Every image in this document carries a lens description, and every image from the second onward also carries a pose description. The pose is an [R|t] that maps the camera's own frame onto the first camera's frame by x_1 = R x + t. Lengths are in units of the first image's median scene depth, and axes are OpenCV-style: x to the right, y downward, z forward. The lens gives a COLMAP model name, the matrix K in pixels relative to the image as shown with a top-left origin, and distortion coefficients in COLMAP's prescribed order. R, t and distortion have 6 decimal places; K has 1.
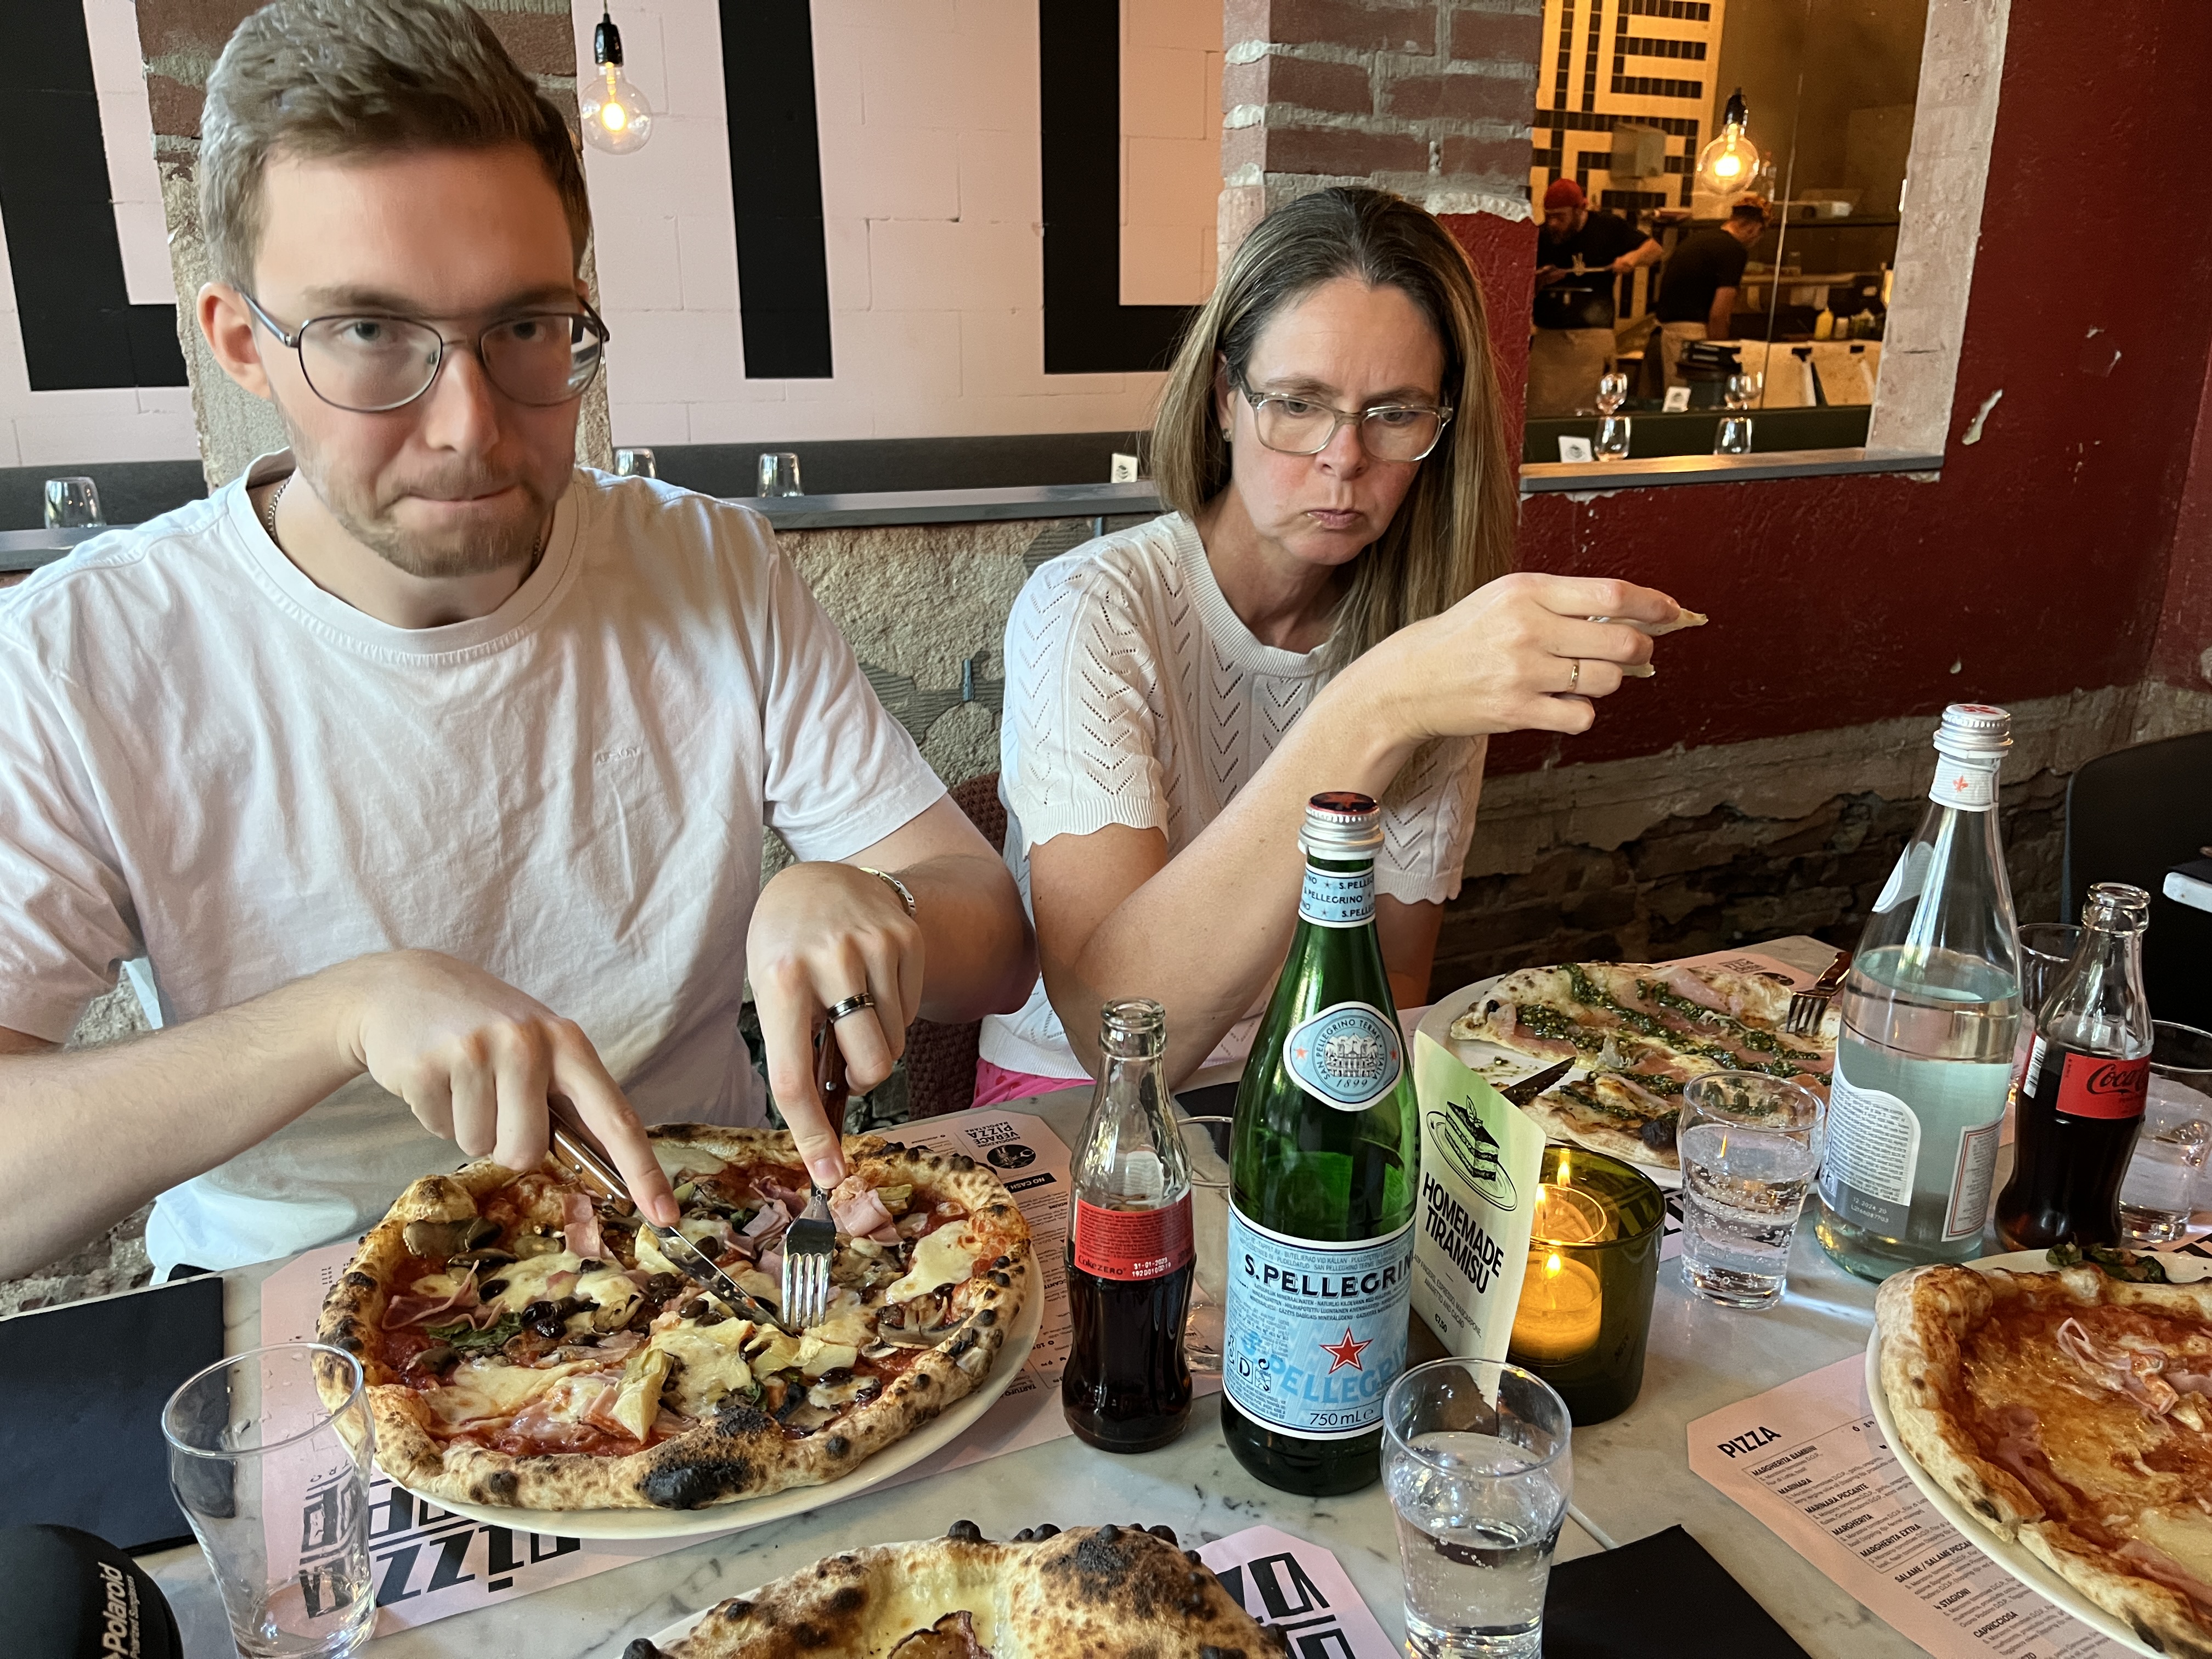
lens RADIAL K [[1649.6, 0, 1108.8], [0, 1649.6, 890.6], [0, 0, 1]] dist [0.043284, -0.089716]
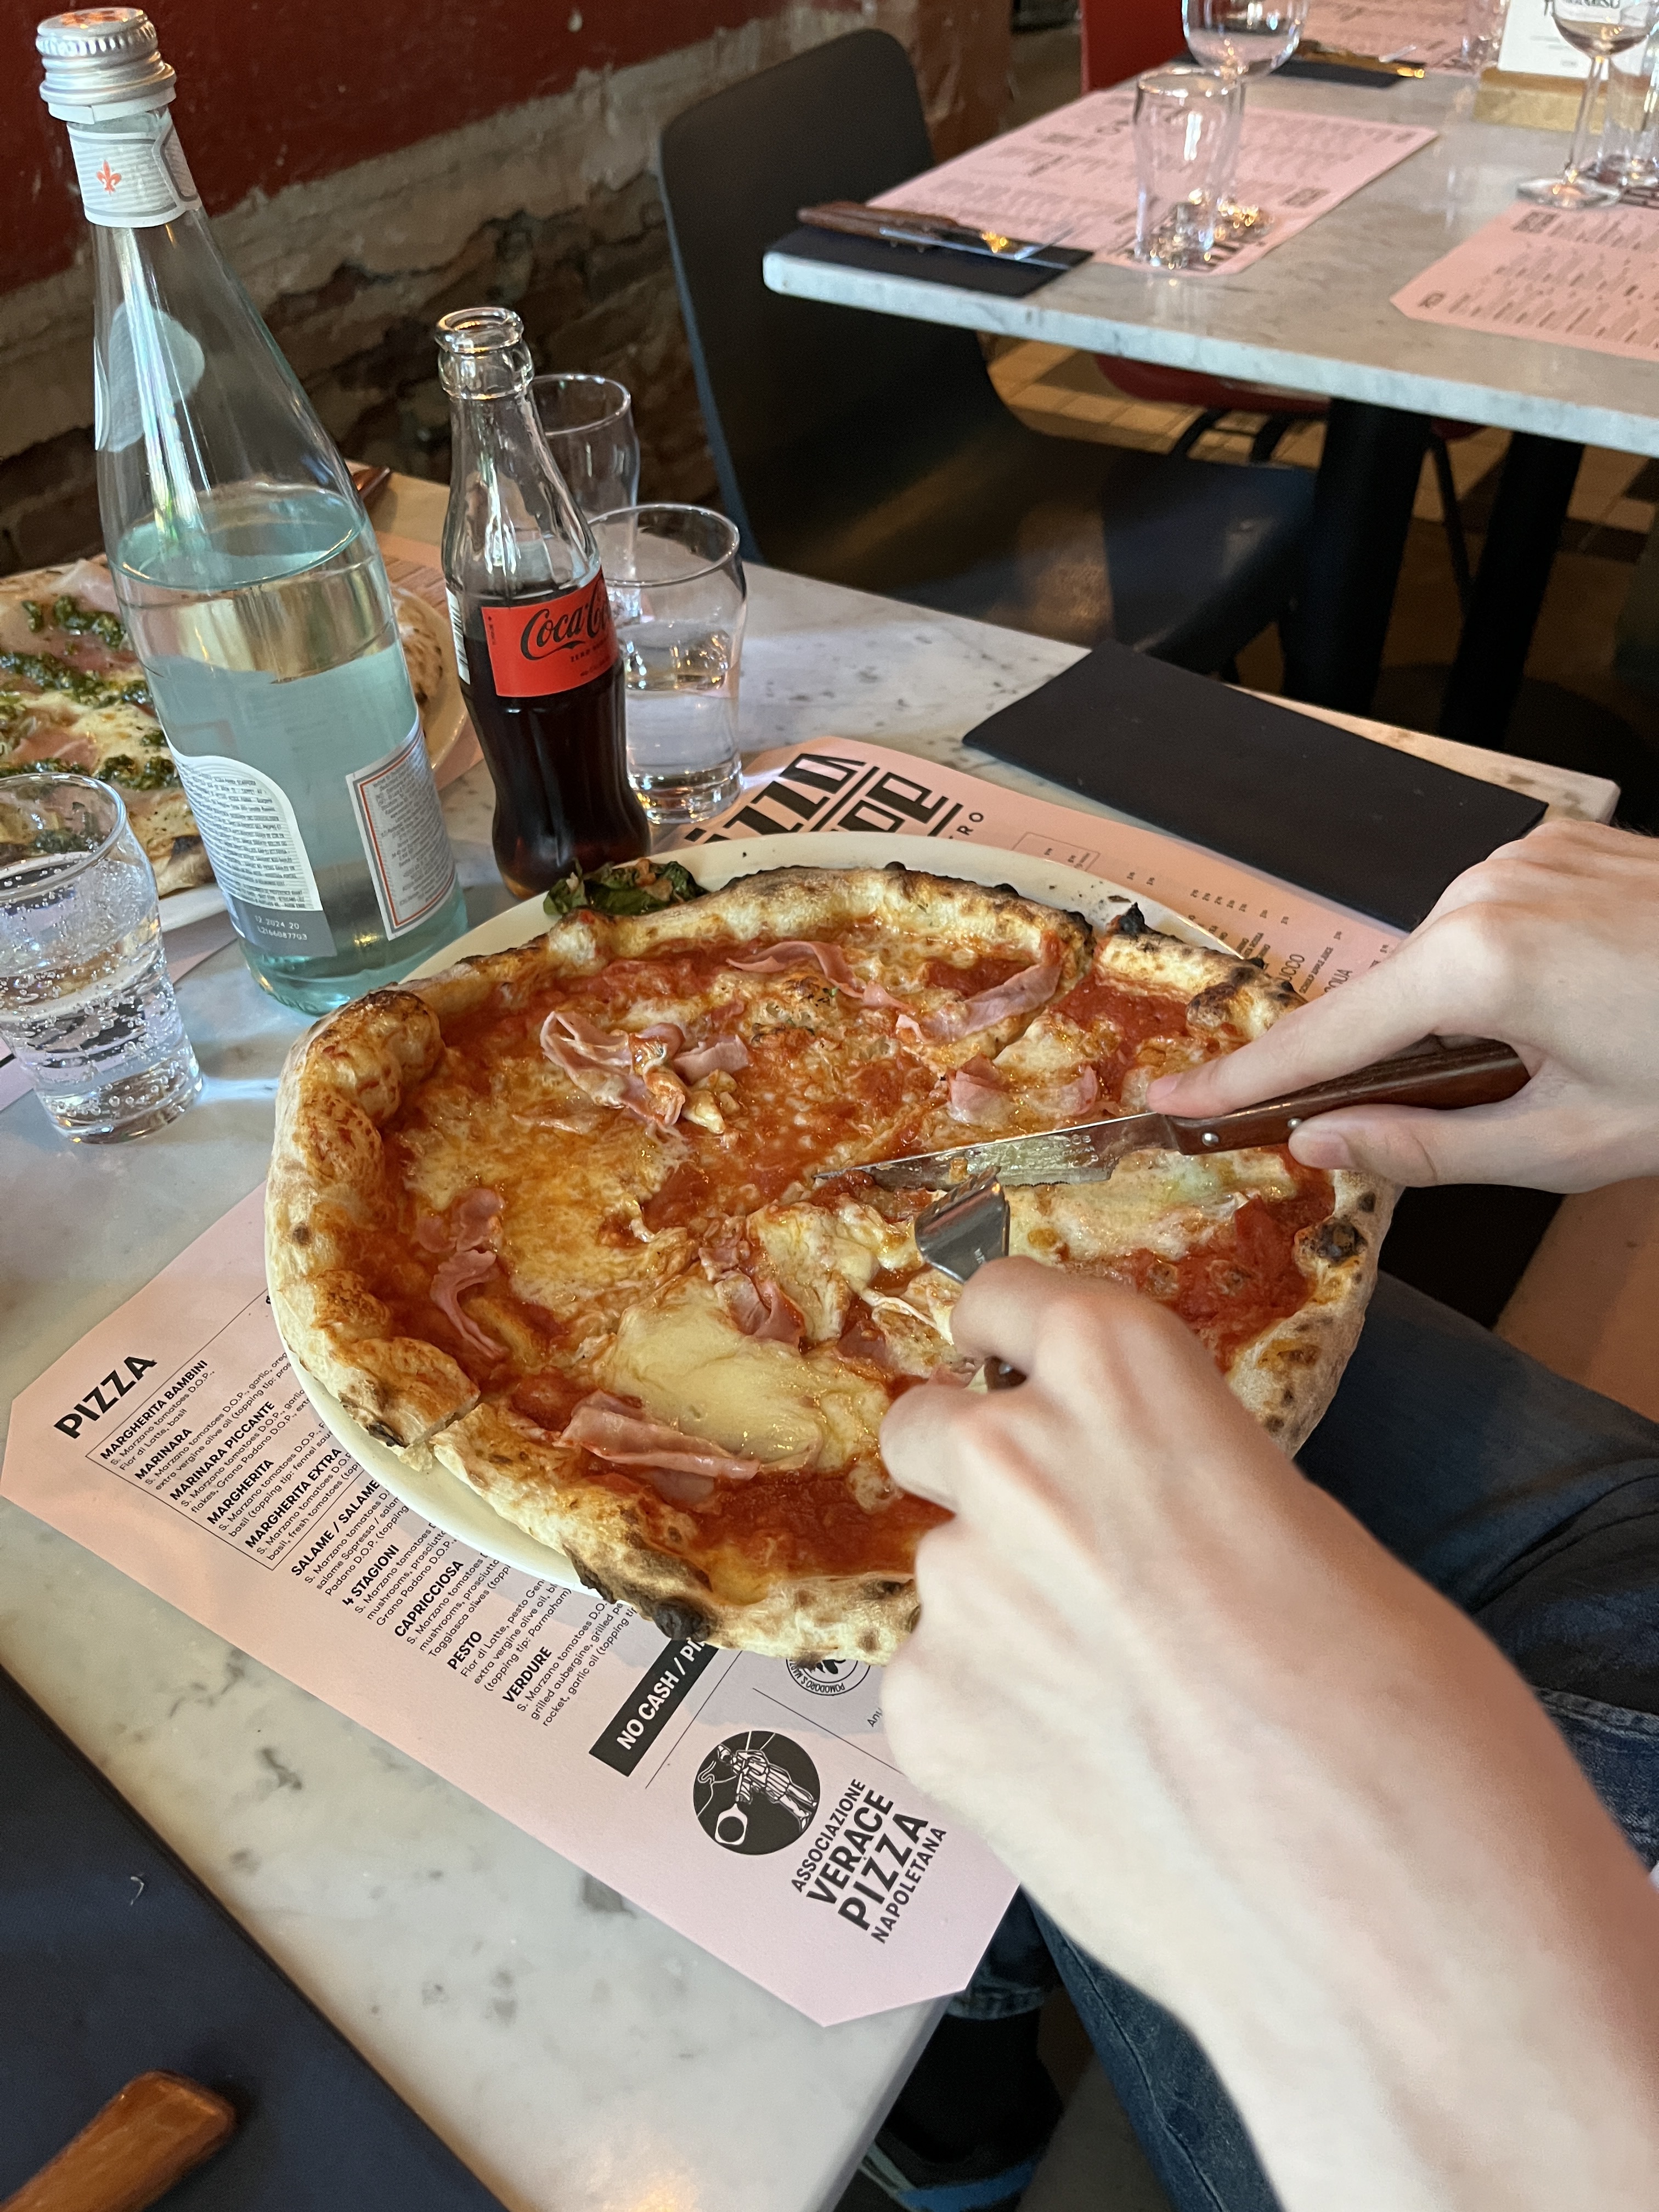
lens RADIAL K [[1670.0, 0, 794.9], [0, 1670.0, 1162.0], [0, 0, 1]] dist [0.041926, -0.076342]
pose [[0.861830, -0.379771, 0.336190, 0.447441], [0.208241, 0.869339, 0.448202, 0.019752], [-0.462477, -0.316265, 0.828306, 0.380584]]
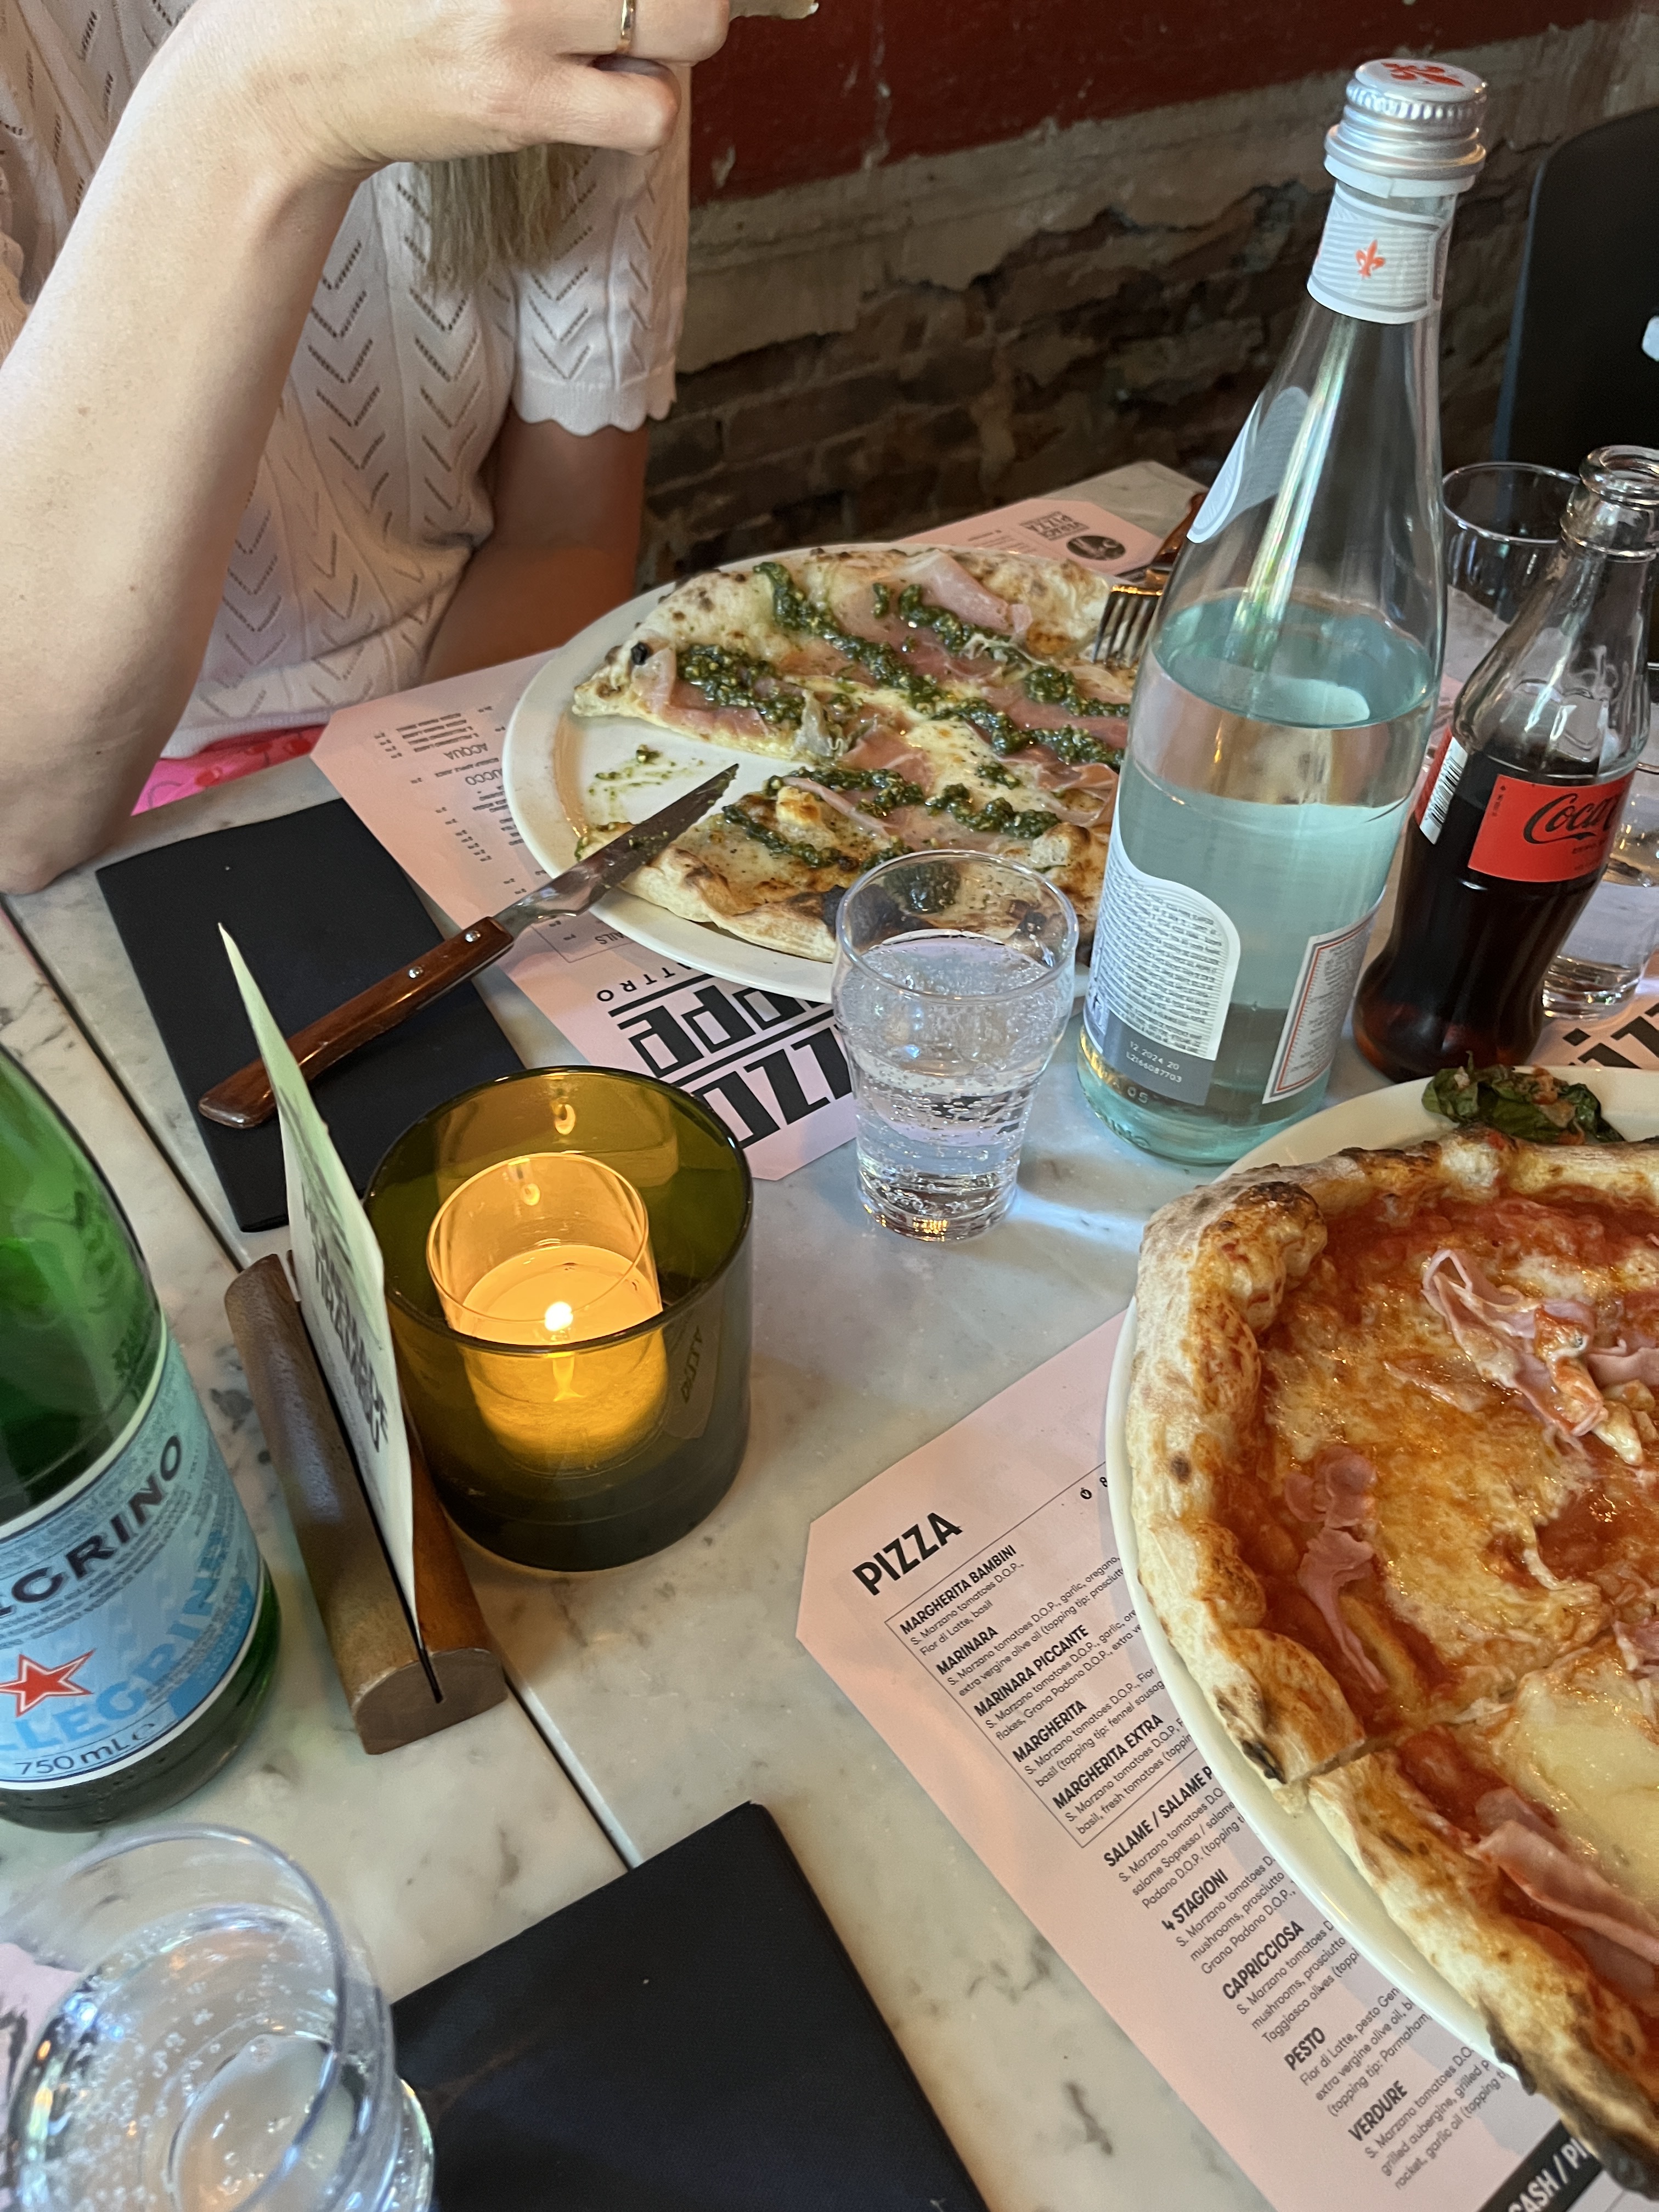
lens RADIAL K [[1670.0, 0, 794.9], [0, 1670.0, 1162.0], [0, 0, 1]] dist [0.041926, -0.076342]
pose [[0.985243, -0.115932, 0.125922, 0.297892], [0.046968, 0.890565, 0.452425, -0.065784], [-0.164592, -0.439834, 0.882868, 0.559479]]
